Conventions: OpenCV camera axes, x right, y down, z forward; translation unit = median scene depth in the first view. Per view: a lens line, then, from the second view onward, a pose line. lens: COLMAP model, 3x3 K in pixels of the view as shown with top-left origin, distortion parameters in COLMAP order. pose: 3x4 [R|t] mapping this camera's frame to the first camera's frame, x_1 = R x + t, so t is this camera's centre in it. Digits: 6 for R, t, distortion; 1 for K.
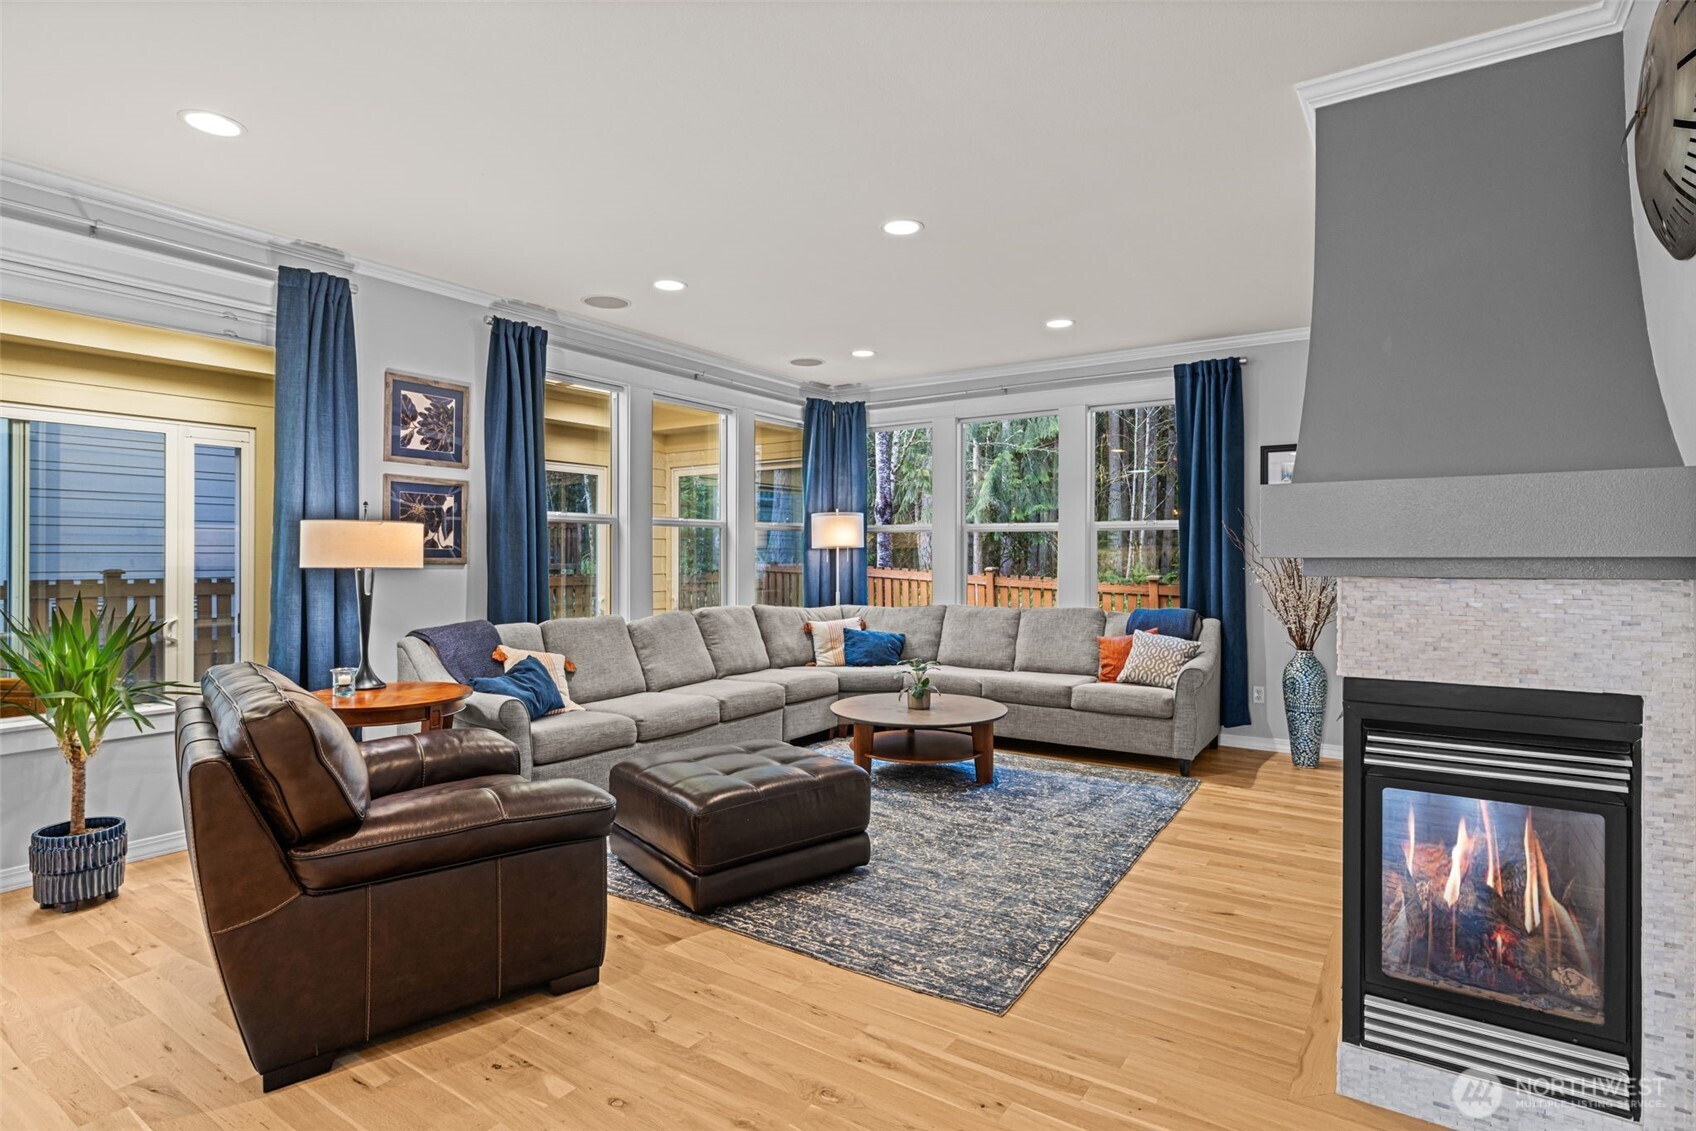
lens RADIAL K [[858.4, 0, 824.2], [0, 858.4, 563.4], [0, 0, 1]] dist [0.001494, 0.000229]
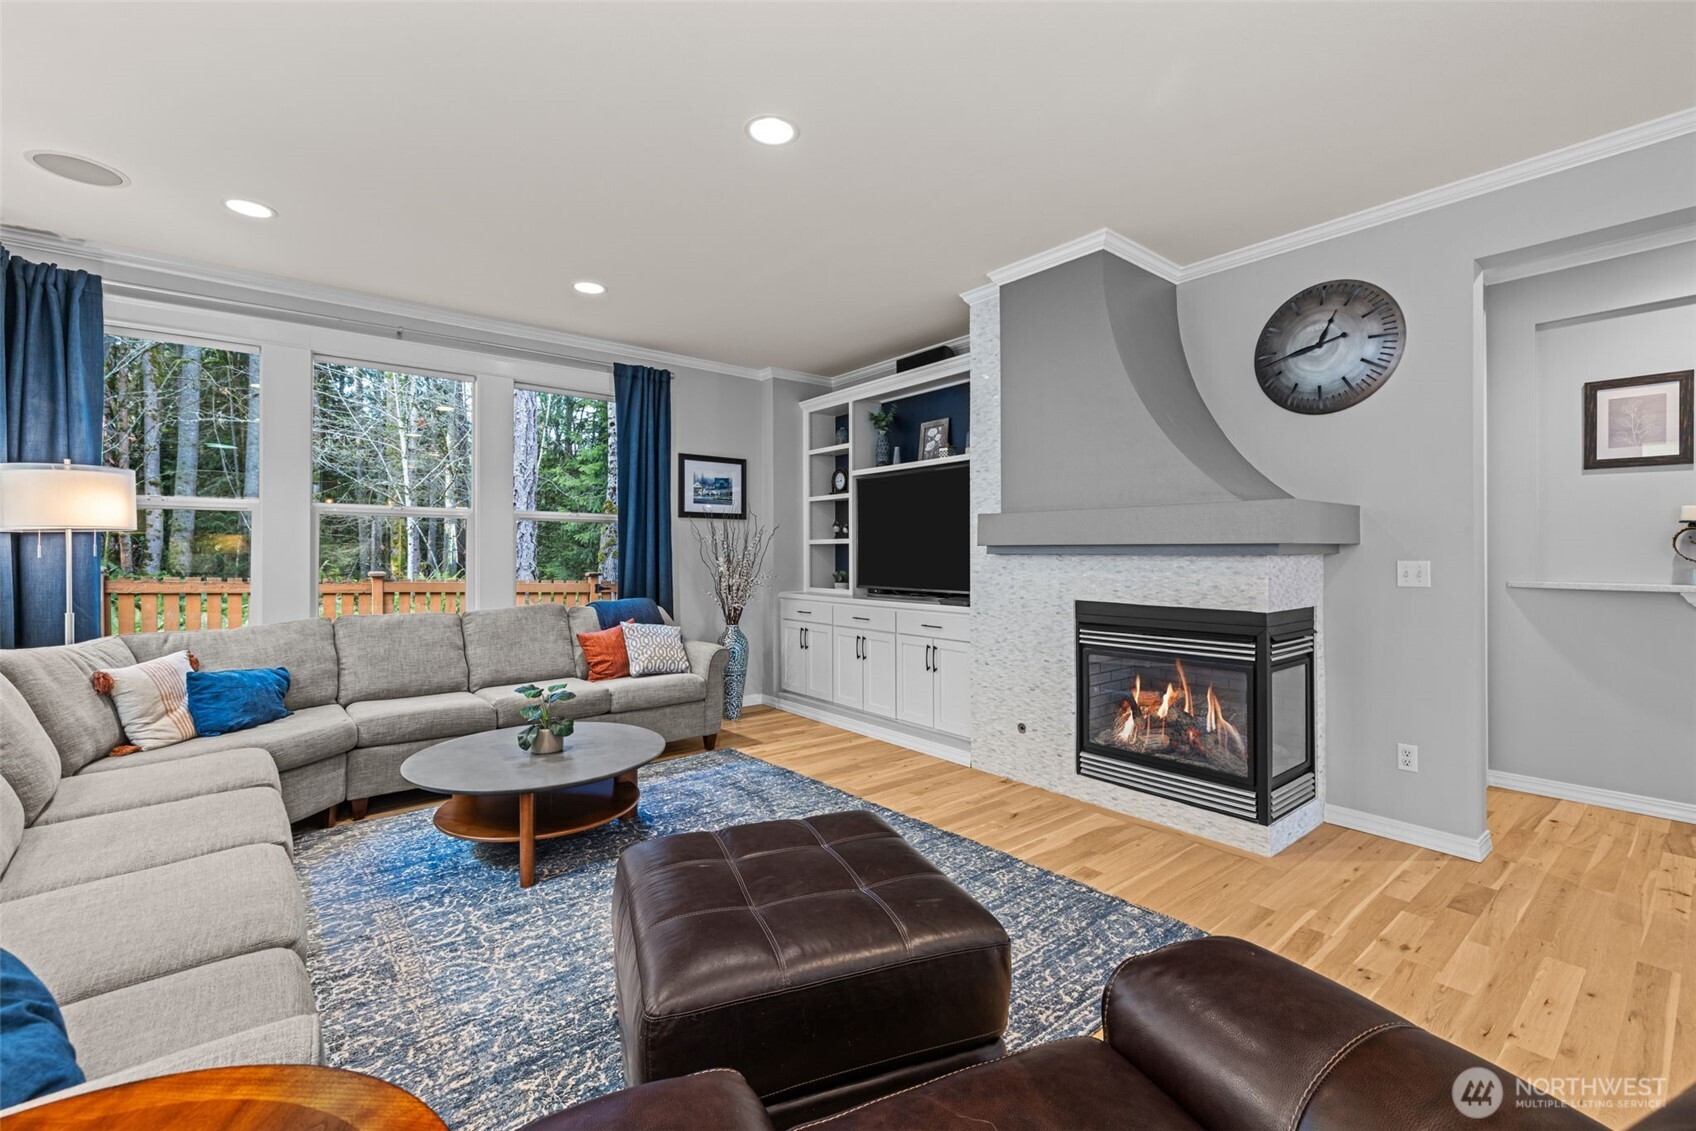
lens RADIAL K [[729.0, 0, 849.8], [0, 729.0, 556.2], [0, 0, 1]] dist [-0.001805, -0.000822]
pose [[0.271371, -0.005376, 0.962460, -0.442458], [0.010015, 0.999946, 0.002761, 0.002096], [-0.962423, 0.008889, 0.271410, 0.610121]]
